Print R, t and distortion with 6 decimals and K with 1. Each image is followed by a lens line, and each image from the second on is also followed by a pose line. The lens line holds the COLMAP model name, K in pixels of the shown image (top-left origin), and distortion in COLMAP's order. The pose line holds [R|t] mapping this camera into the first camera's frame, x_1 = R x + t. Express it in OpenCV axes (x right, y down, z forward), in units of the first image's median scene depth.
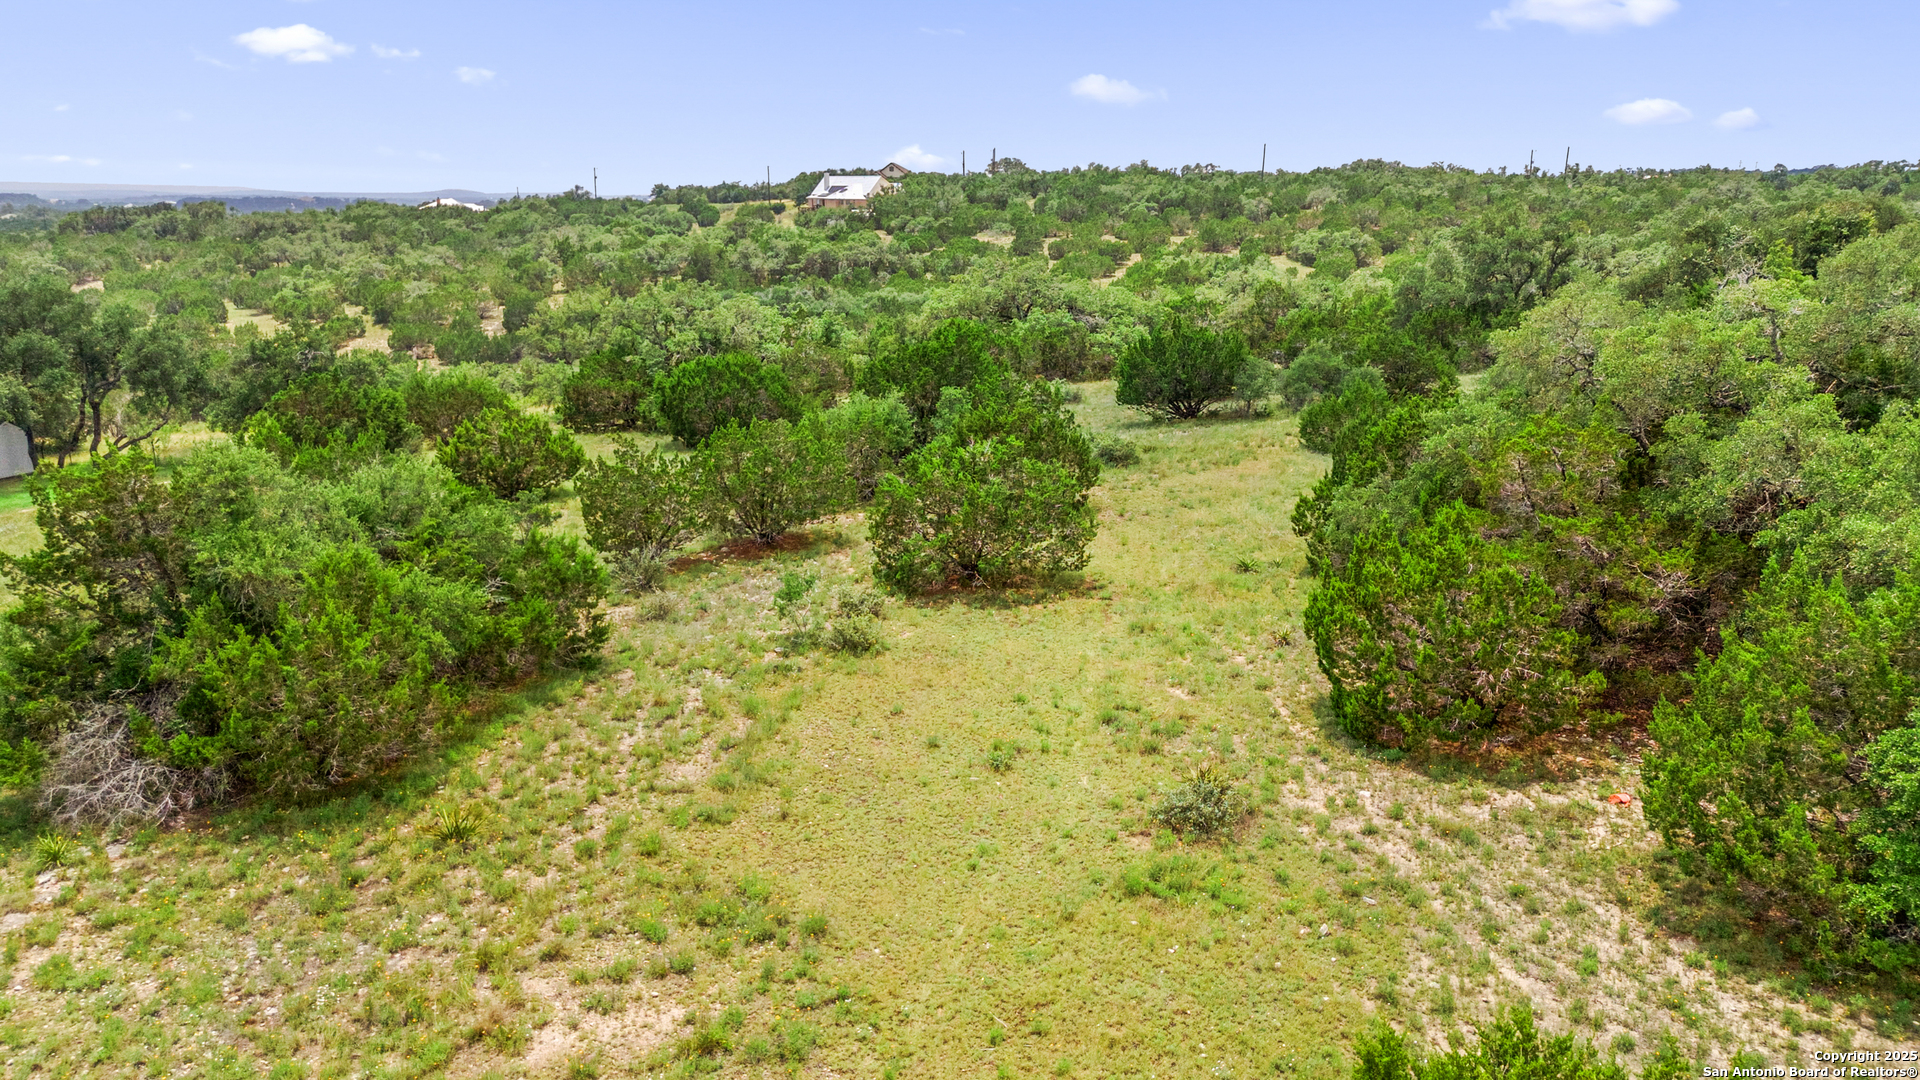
lens RADIAL K [[1442.7, 0, 956.3], [0, 1442.7, 535.4], [0, 0, 1]] dist [0.086335, -0.079858]
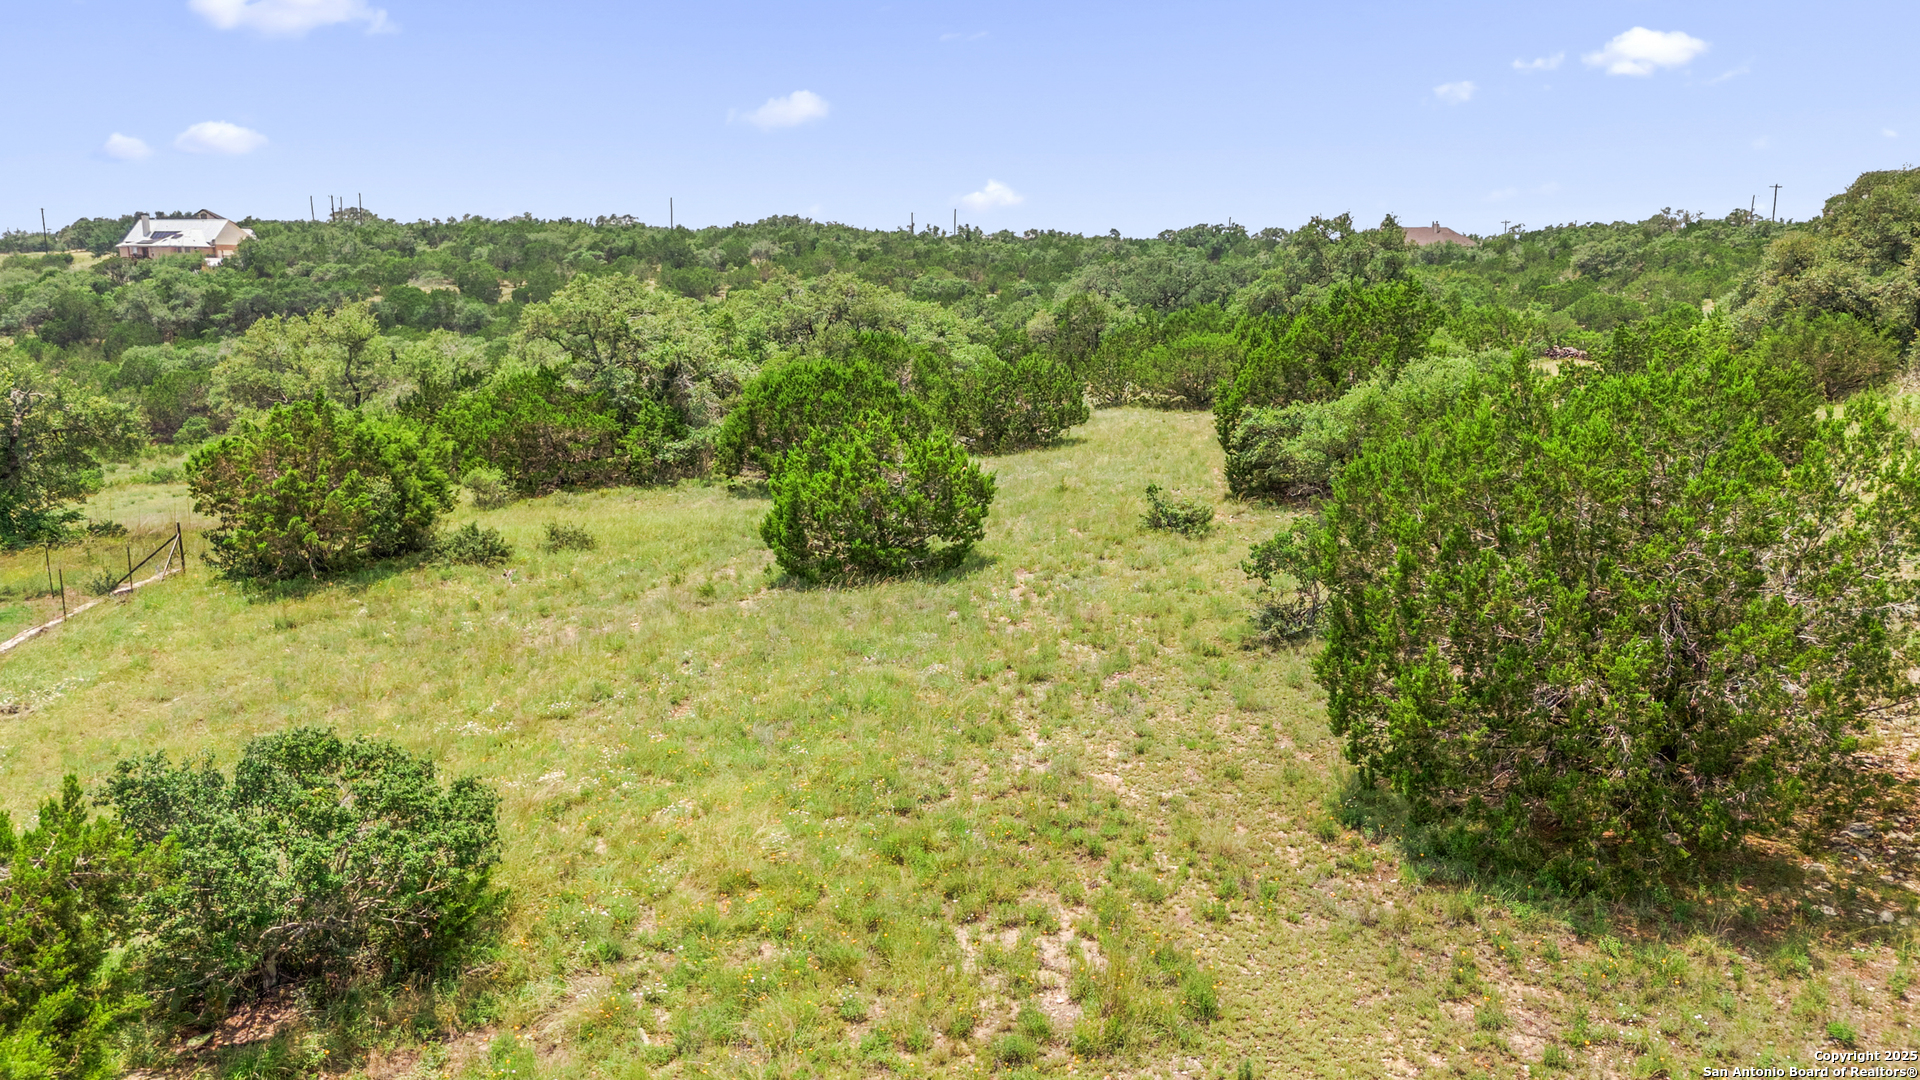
lens RADIAL K [[1442.7, 0, 956.3], [0, 1442.7, 535.4], [0, 0, 1]] dist [0.086335, -0.079858]
pose [[0.882378, -0.085778, 0.462656, -0.118922], [0.107914, 0.993927, -0.021537, -0.004597], [-0.457999, 0.068931, 0.886276, 0.093374]]
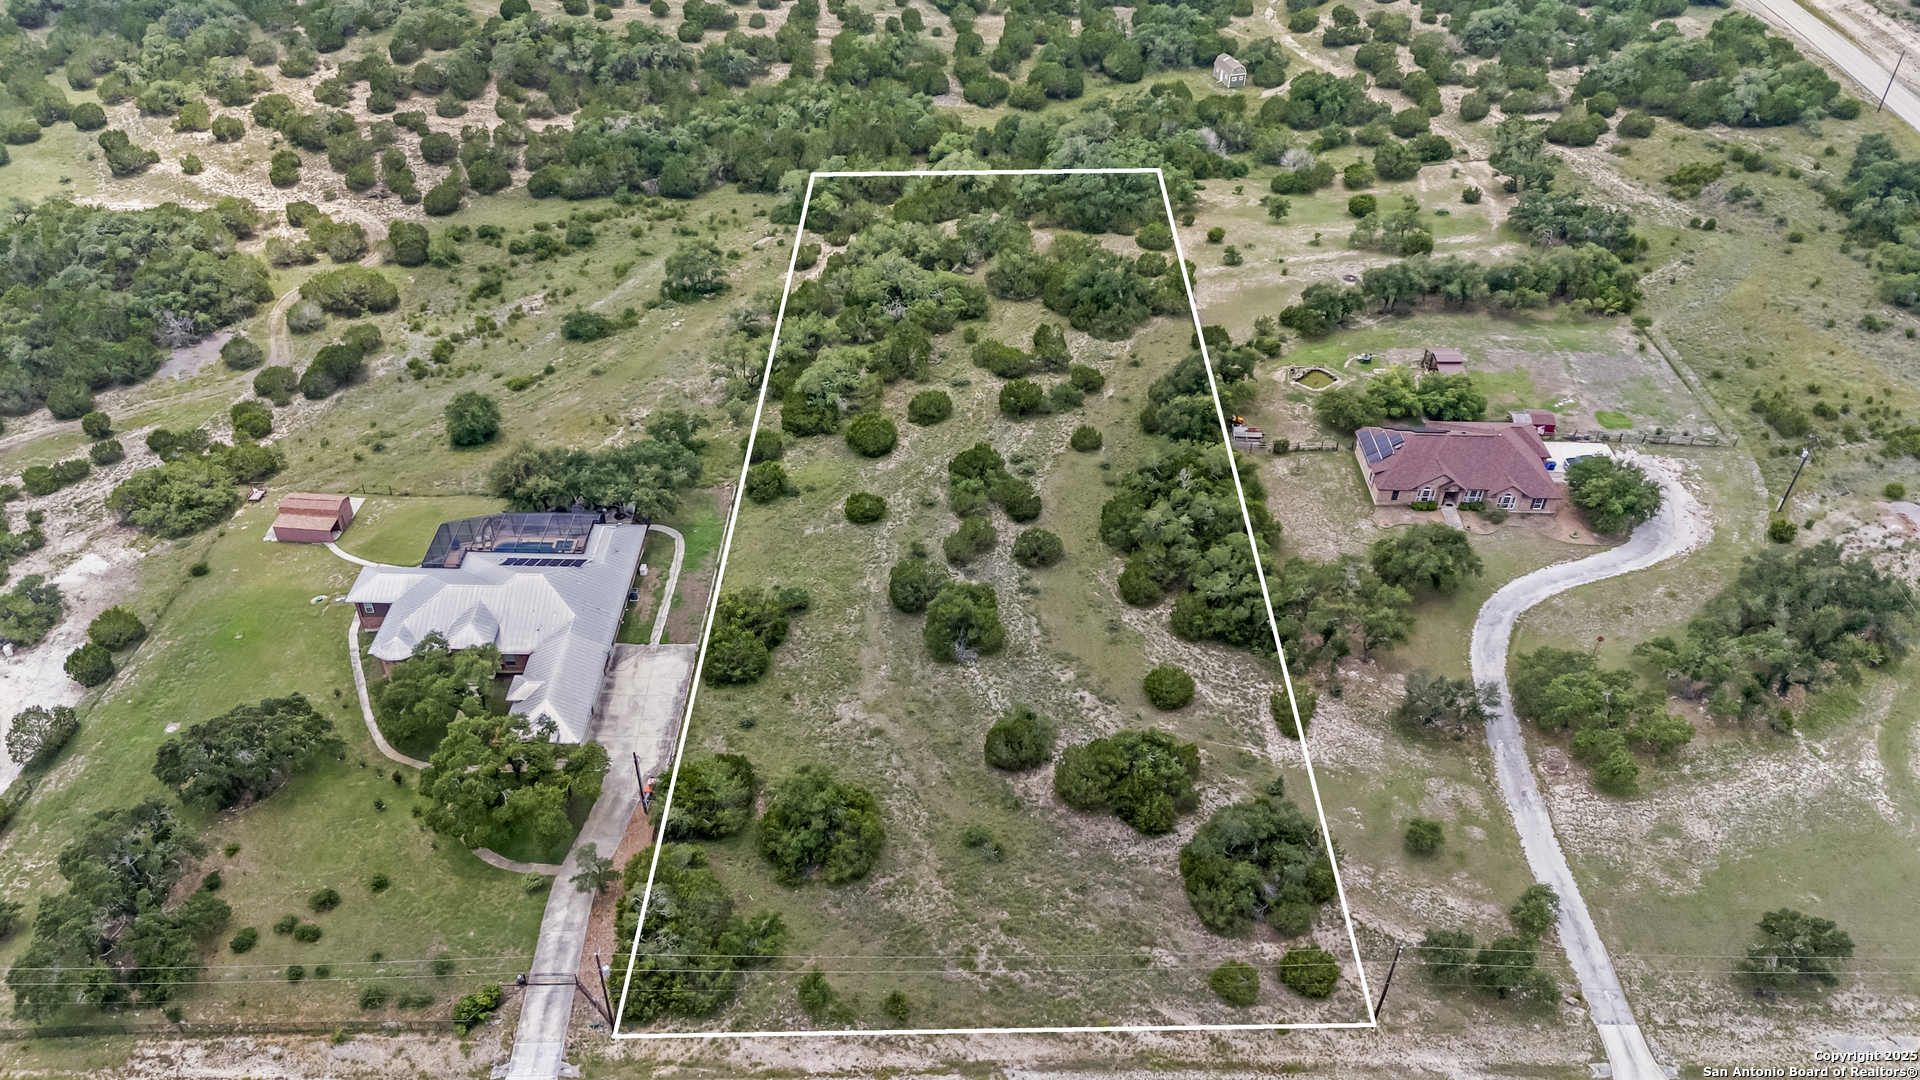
lens RADIAL K [[1442.7, 0, 956.3], [0, 1442.7, 535.4], [0, 0, 1]] dist [0.086335, -0.079858]
pose [[0.944488, -0.185987, 0.270834, -0.219763], [0.059214, 0.907206, 0.416498, -0.294717], [-0.323166, -0.377340, 0.867858, -0.433637]]
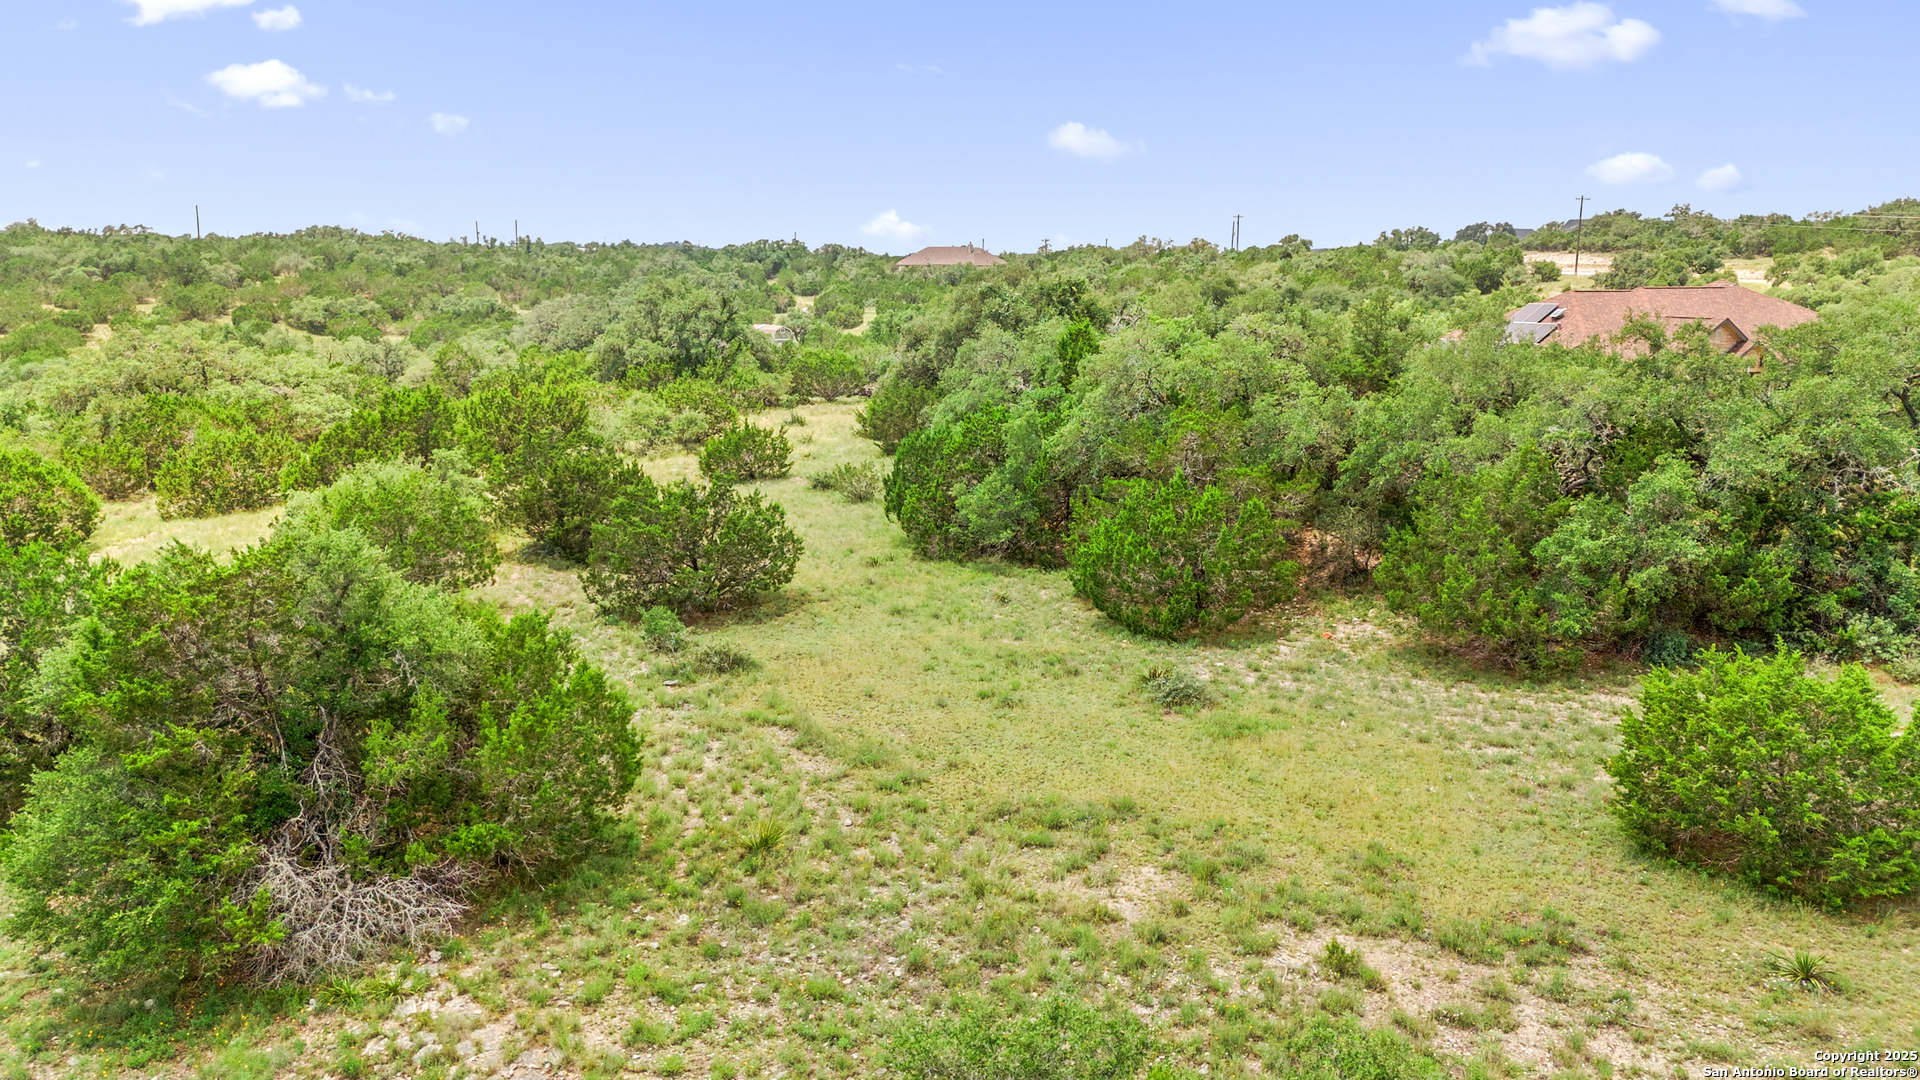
lens RADIAL K [[1442.7, 0, 956.3], [0, 1442.7, 535.4], [0, 0, 1]] dist [0.086335, -0.079858]
pose [[0.748168, -0.122553, 0.652094, -0.080610], [0.152091, 0.988303, 0.011240, -0.000817], [-0.645843, 0.090768, 0.758055, 0.008285]]
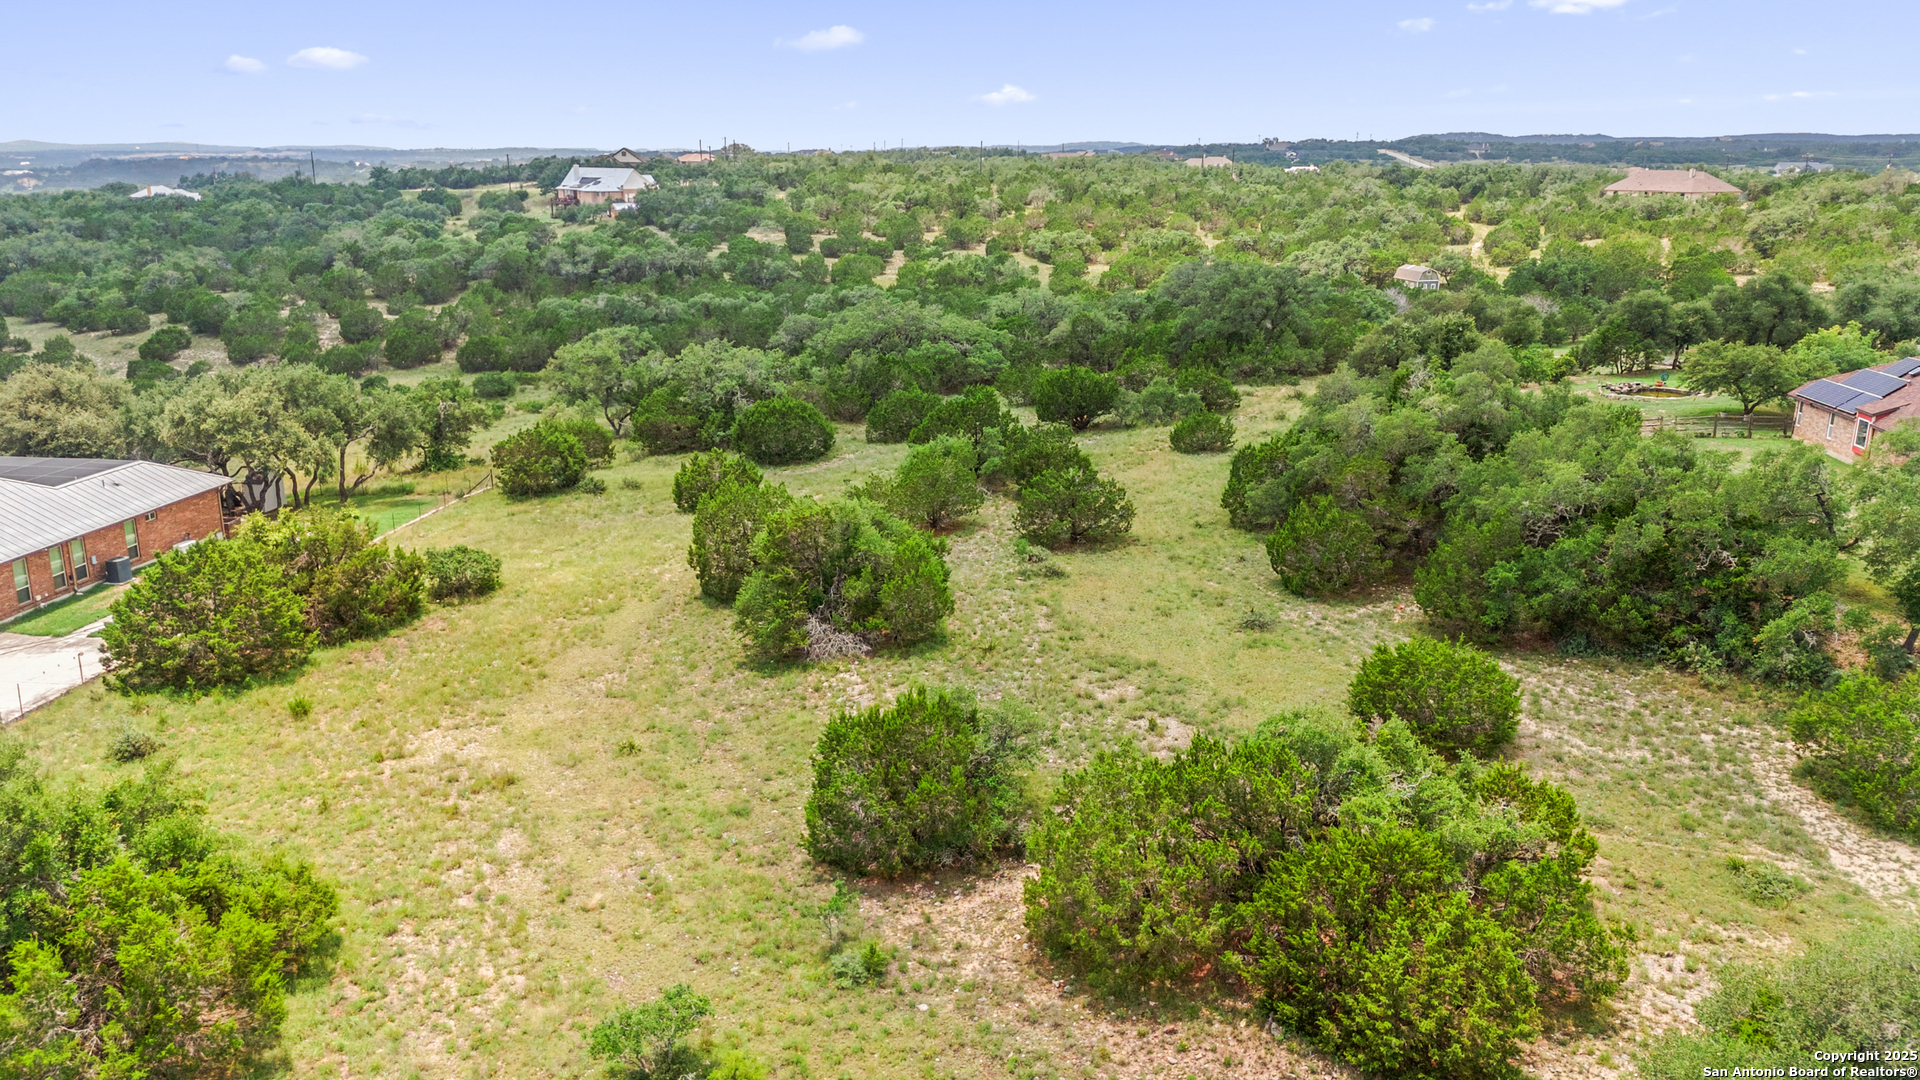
lens RADIAL K [[1442.7, 0, 956.3], [0, 1442.7, 535.4], [0, 0, 1]] dist [0.086335, -0.079858]
pose [[0.975711, -0.056652, 0.211608, -0.082827], [0.050277, 0.998108, 0.035391, -0.007791], [-0.213213, -0.023893, 0.976714, -0.131016]]
